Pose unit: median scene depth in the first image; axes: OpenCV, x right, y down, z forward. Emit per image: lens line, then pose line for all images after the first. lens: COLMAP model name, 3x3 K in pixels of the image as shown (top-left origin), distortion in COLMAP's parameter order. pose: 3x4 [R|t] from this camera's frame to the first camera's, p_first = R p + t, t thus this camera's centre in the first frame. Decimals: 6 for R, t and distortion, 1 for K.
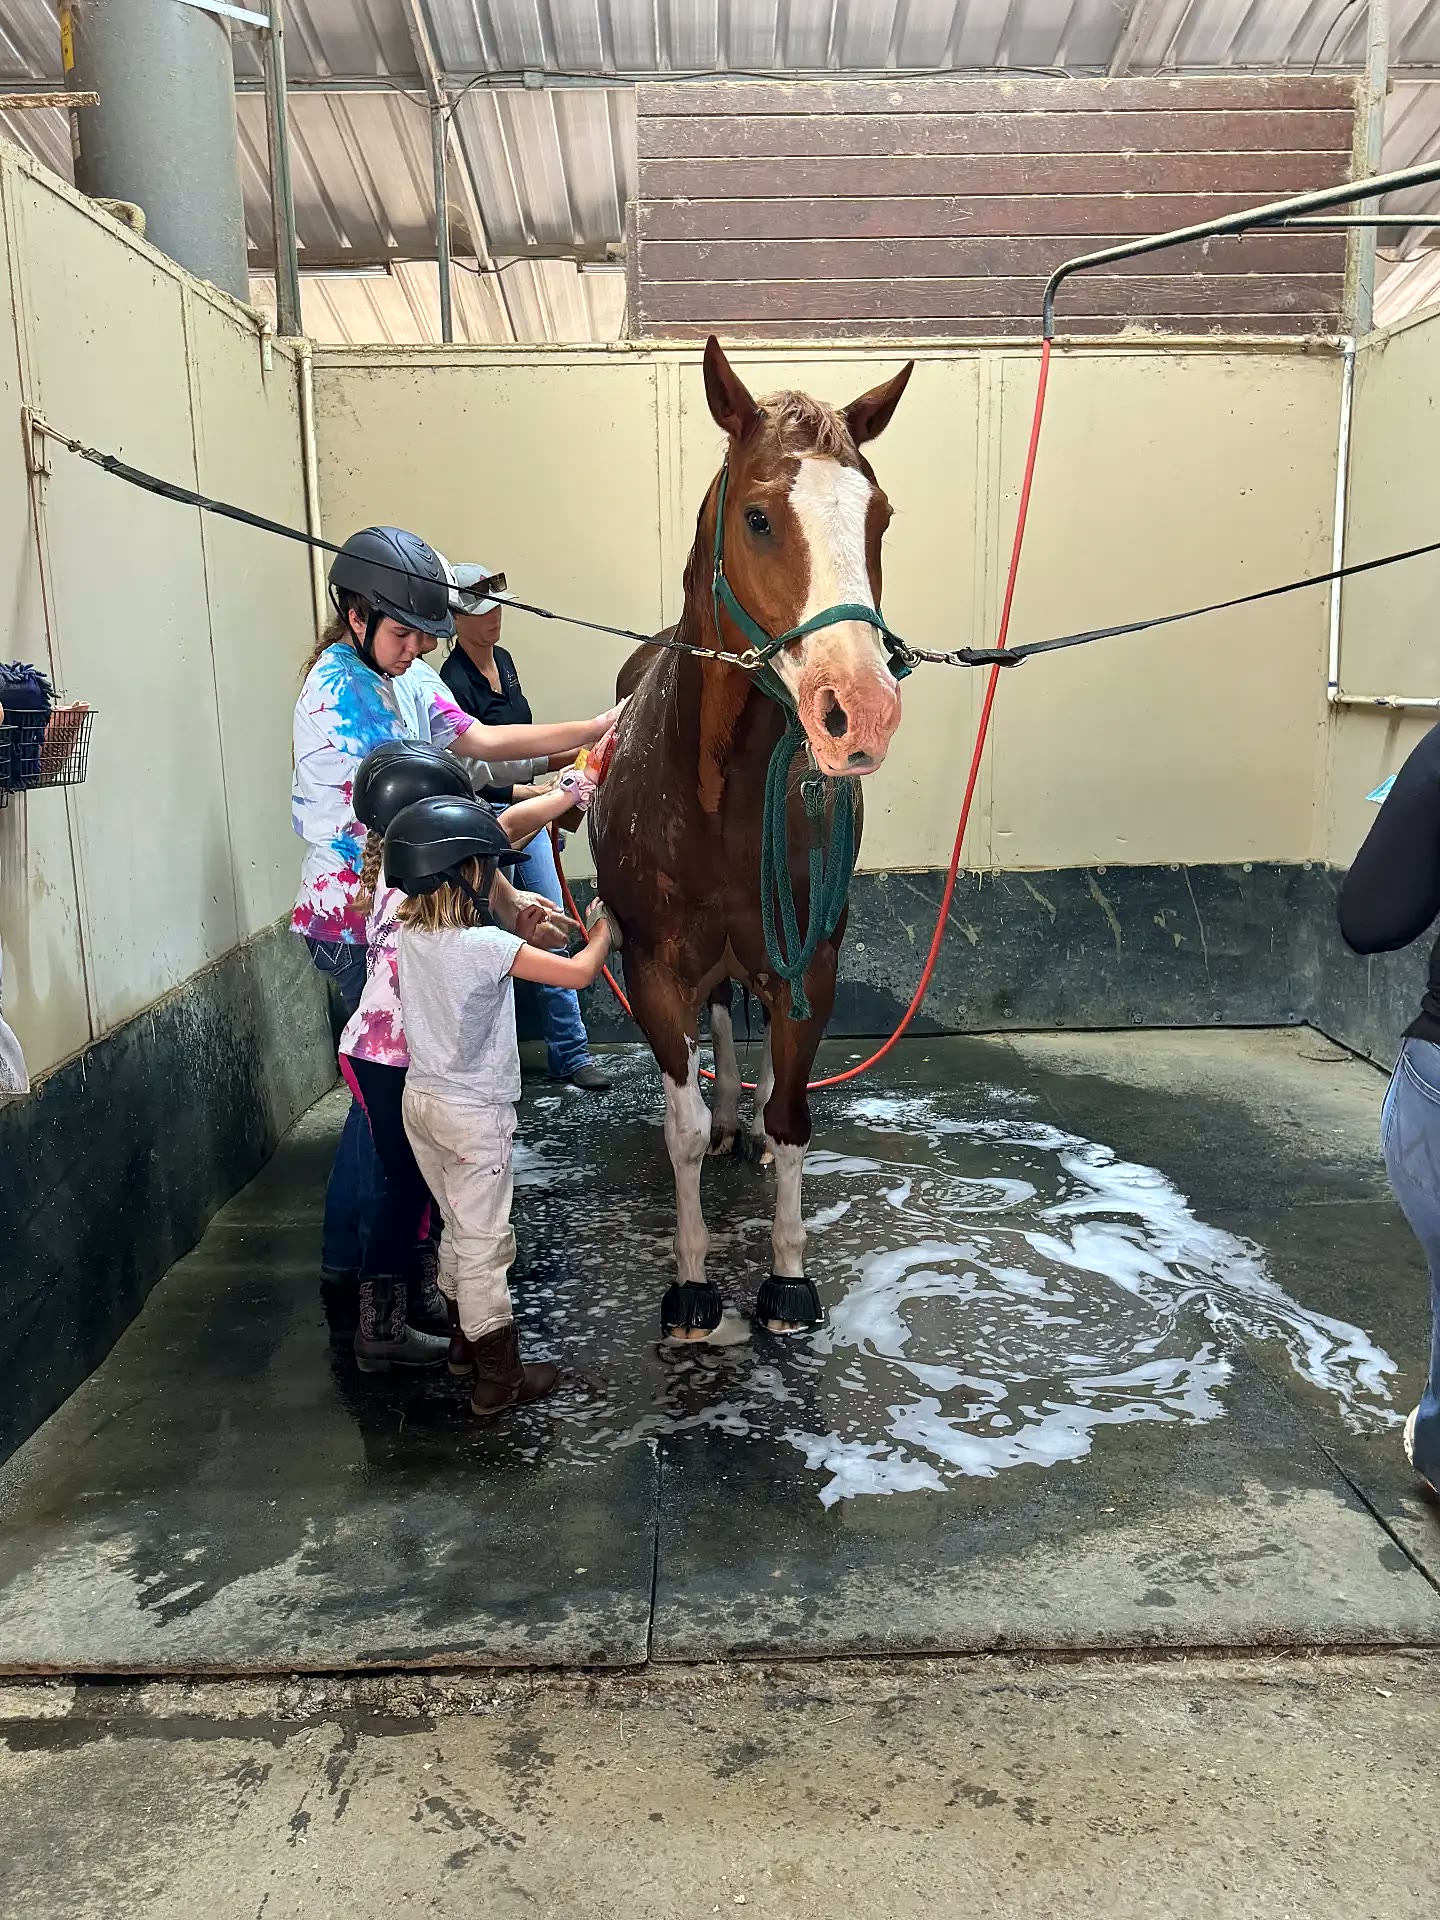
lens RADIAL K [[1509.9, 0, 720.0], [0, 1509.9, 960.0], [0, 0, 1]] dist [0.033116, -0.016055]
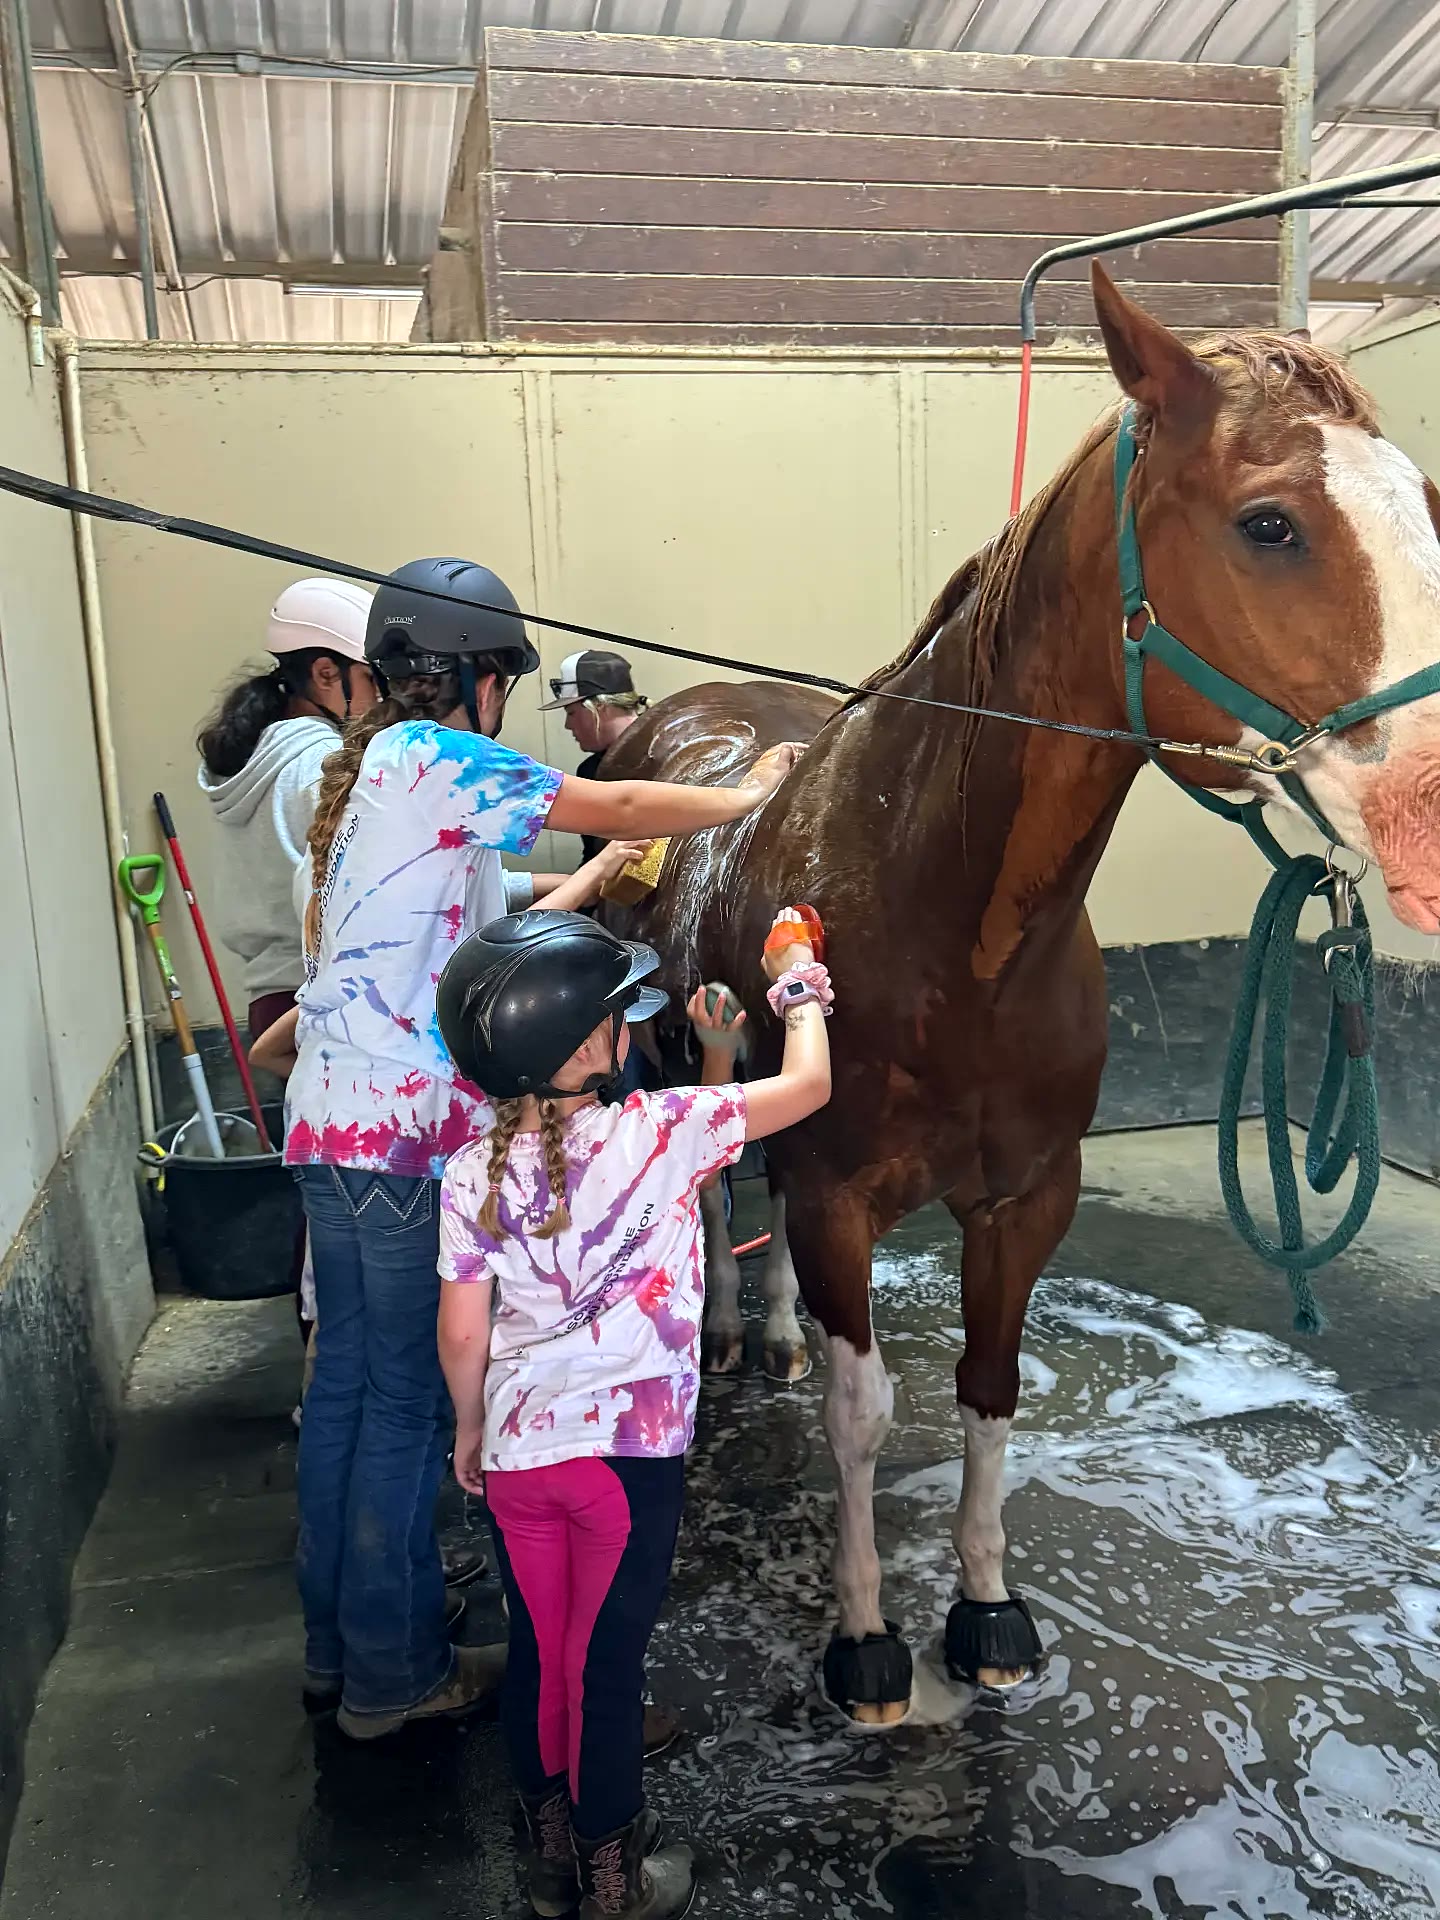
lens RADIAL K [[1566.4, 0, 720.0], [0, 1566.4, 960.0], [0, 0, 1]] dist [0.044663, -0.033129]
pose [[0.978110, -0.060977, 0.198954, -0.125797], [0.069181, 0.997006, -0.034539, -0.043624], [-0.196253, 0.047547, 0.979400, 0.170067]]
